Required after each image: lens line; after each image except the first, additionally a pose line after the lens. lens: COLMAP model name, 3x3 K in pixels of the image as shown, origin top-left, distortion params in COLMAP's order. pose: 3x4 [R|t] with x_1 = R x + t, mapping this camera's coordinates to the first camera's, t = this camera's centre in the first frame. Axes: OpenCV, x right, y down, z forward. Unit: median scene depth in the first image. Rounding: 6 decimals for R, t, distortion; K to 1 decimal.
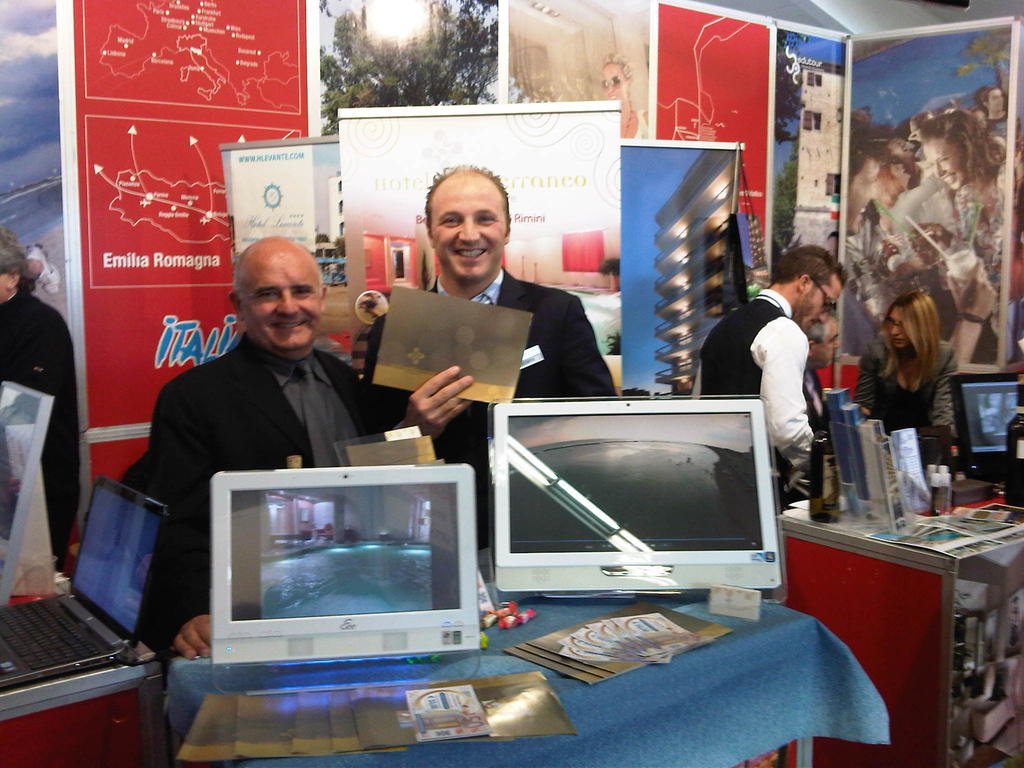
lens RADIAL K [[1092.7, 0, 531.8], [0, 1092.7, 380.9], [0, 0, 1]] dist [0.108470, -0.365897]
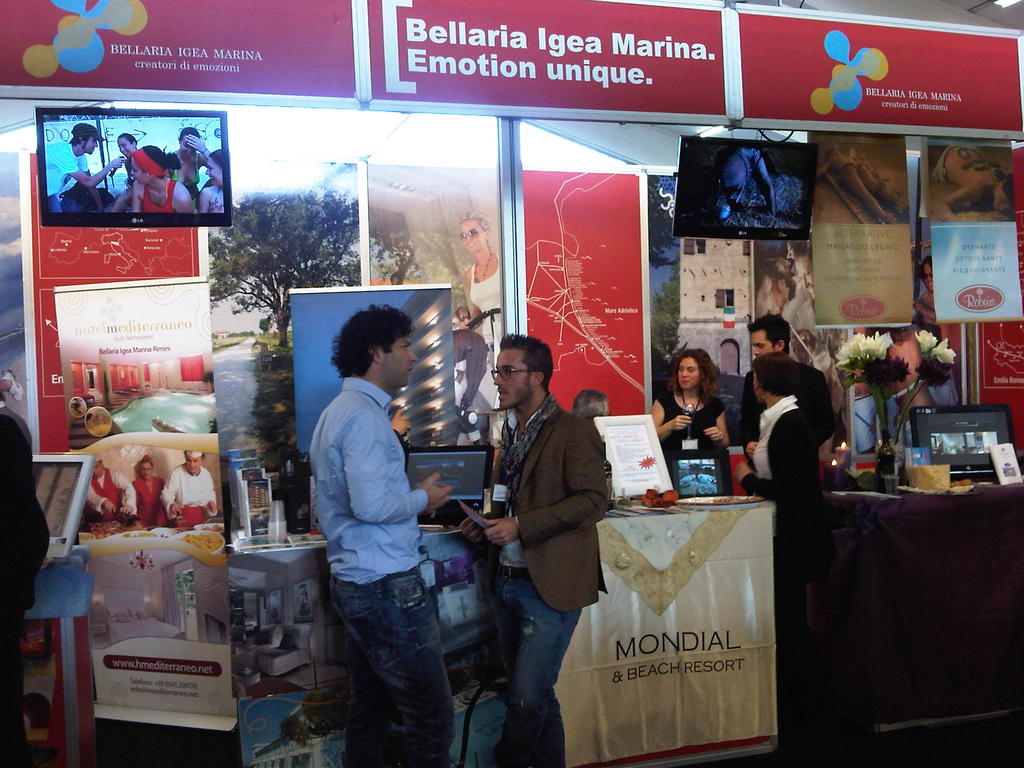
lens RADIAL K [[1092.7, 0, 531.8], [0, 1092.7, 380.9], [0, 0, 1]] dist [0.108470, -0.365897]
pose [[0.938910, -0.019846, -0.343590, 0.651783], [-0.013183, 0.995529, -0.093528, 0.025652], [0.343911, 0.092344, 0.934451, -0.192733]]
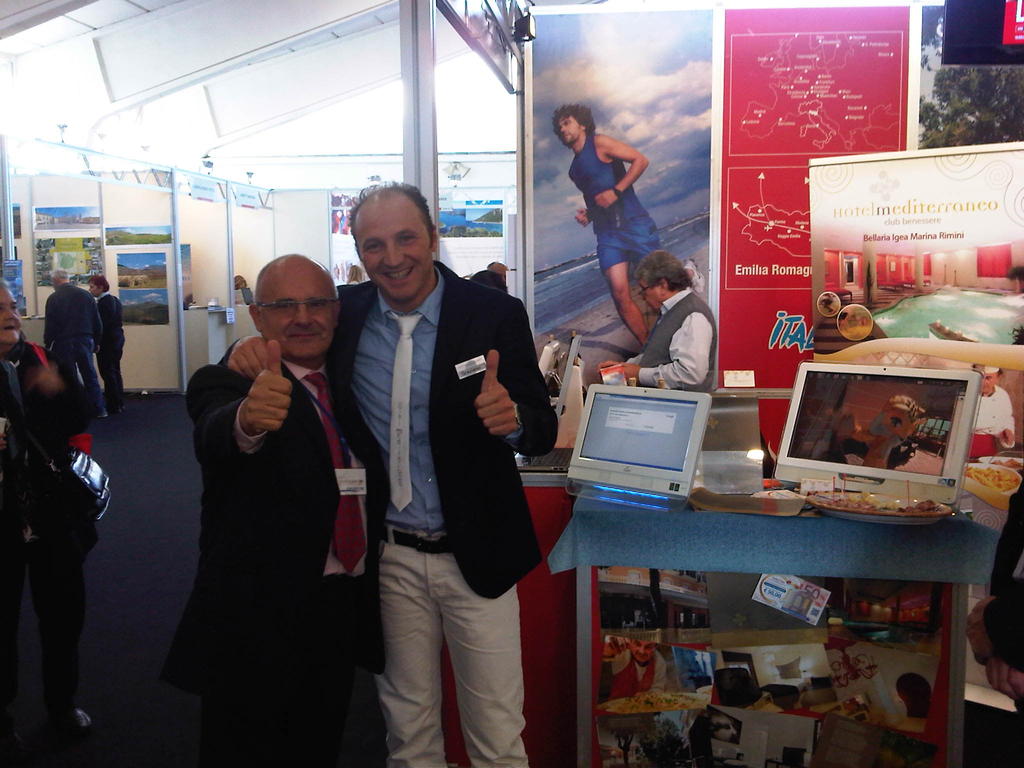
lens RADIAL K [[1092.7, 0, 531.8], [0, 1092.7, 380.9], [0, 0, 1]] dist [0.108470, -0.365897]
pose [[0.729557, 0.068743, -0.680457, 0.316820], [-0.076324, 0.996904, 0.018881, 0.020988], [0.679648, 0.038160, 0.732545, -0.165514]]
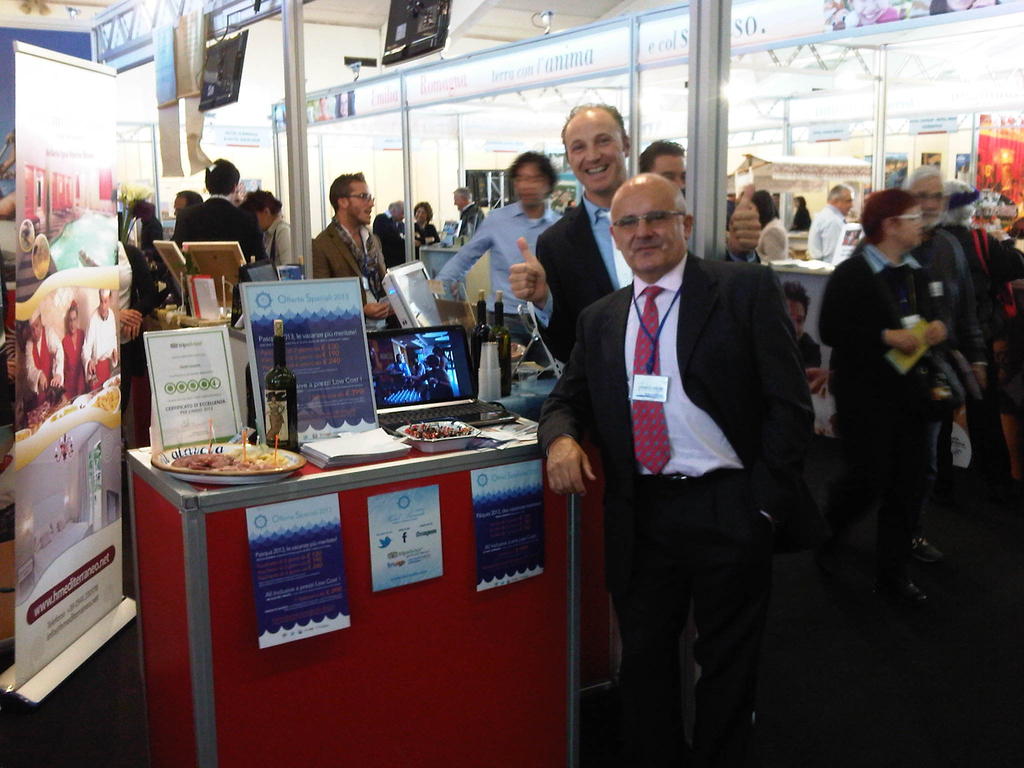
lens RADIAL K [[1085.5, 0, 538.1], [0, 1085.5, 373.3], [0, 0, 1]] dist [0.126877, -0.402726]
pose [[0.069834, -0.152587, 0.985820, -0.767149], [0.114453, 0.982932, 0.144032, -0.019413], [-0.990971, 0.102772, 0.086106, 0.277632]]
